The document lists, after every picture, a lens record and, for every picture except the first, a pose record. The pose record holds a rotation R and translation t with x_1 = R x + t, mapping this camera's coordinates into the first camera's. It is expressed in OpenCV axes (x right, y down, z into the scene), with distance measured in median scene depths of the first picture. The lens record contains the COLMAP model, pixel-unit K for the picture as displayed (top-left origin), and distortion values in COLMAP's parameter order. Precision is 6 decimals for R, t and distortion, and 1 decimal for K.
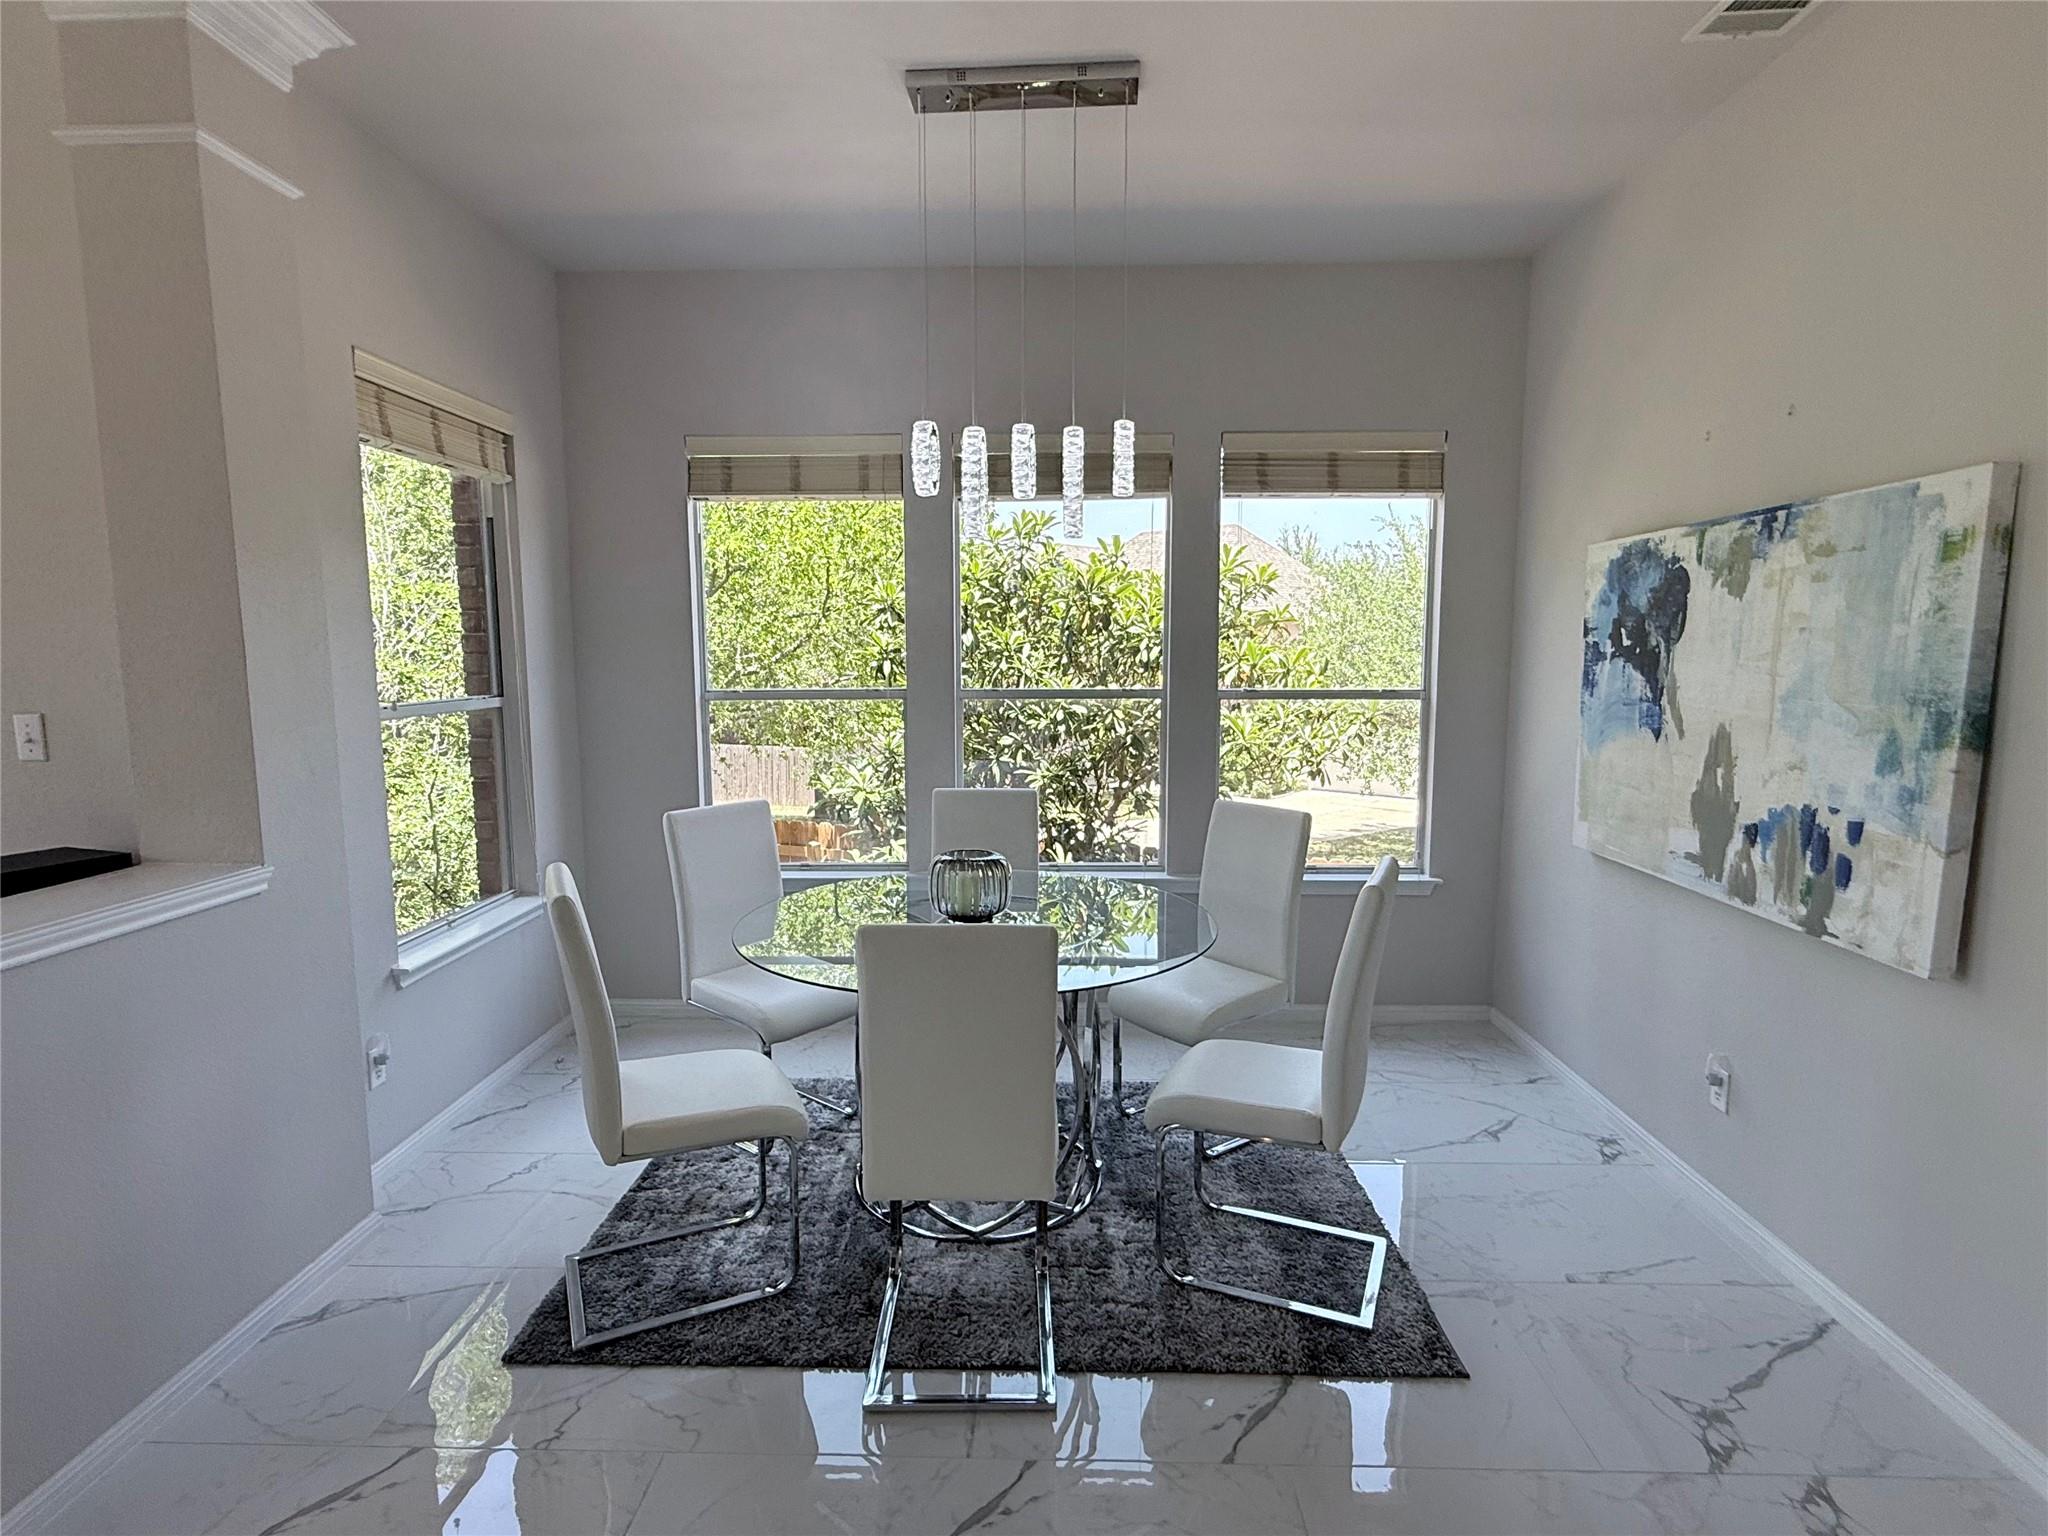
lens RADIAL K [[1055.5, 0, 1024.0], [0, 1055.5, 768.0], [0, 0, 1]] dist [0.003642, 0.000425]
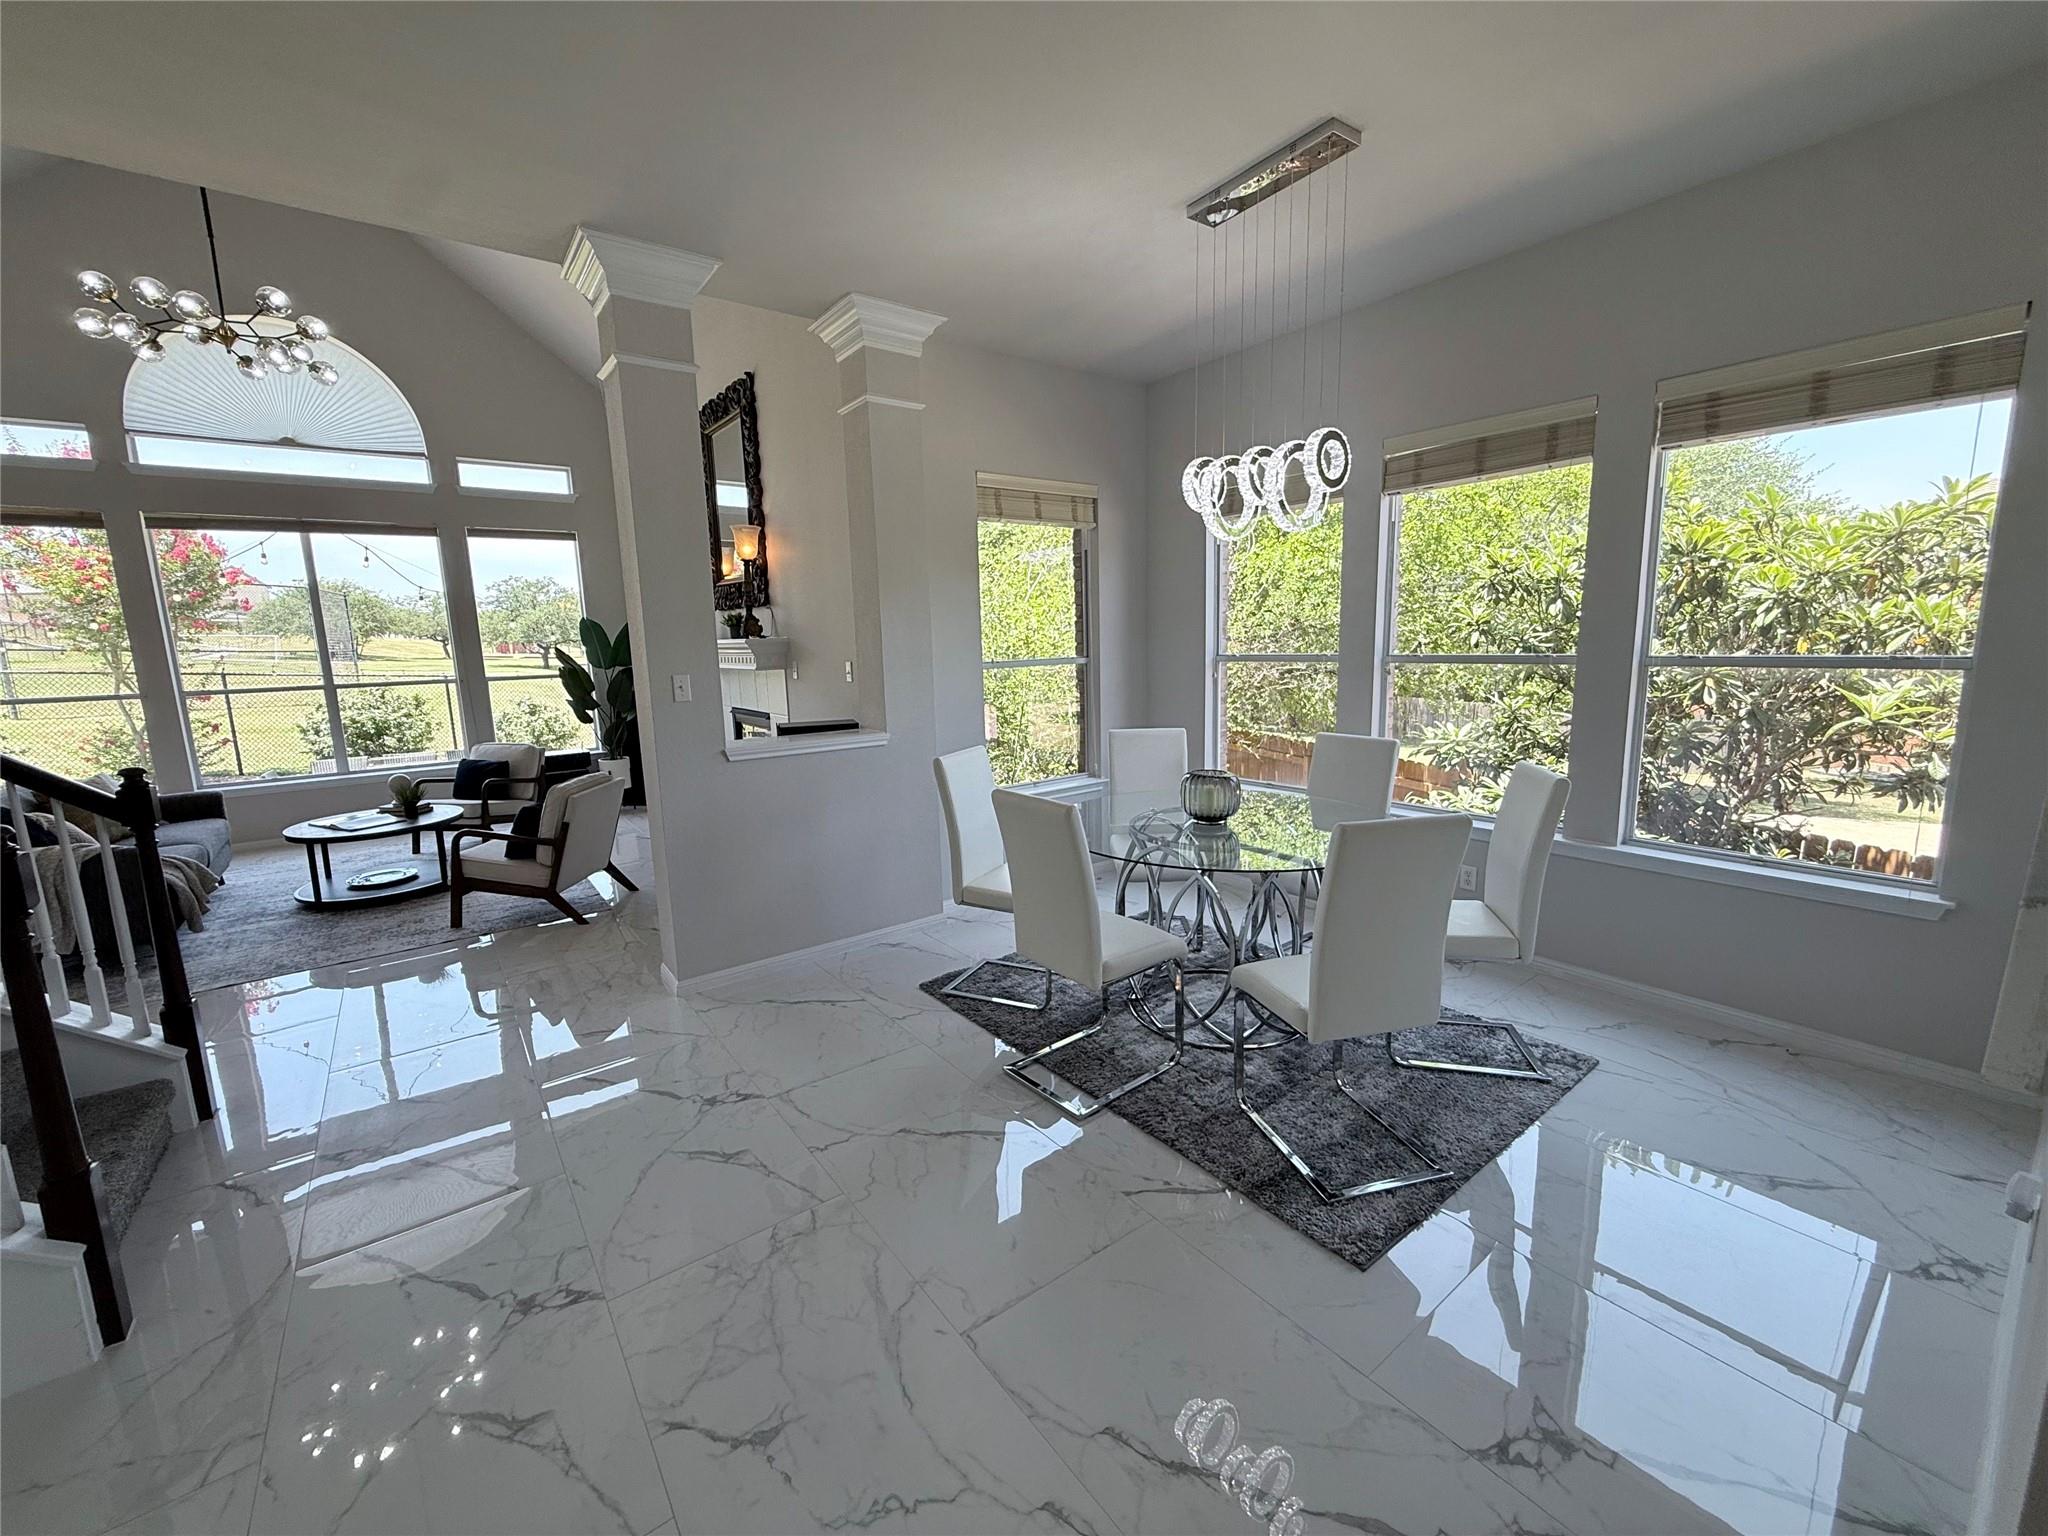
lens RADIAL K [[811.7, 0, 1016.9], [0, 811.7, 768.5], [0, 0, 1]] dist [0.000092, -0.000061]
pose [[0.621725, 0.112013, -0.775185, 0.554450], [-0.064278, 0.993679, 0.092031, -0.004687], [0.780594, -0.007391, 0.624995, 0.126178]]
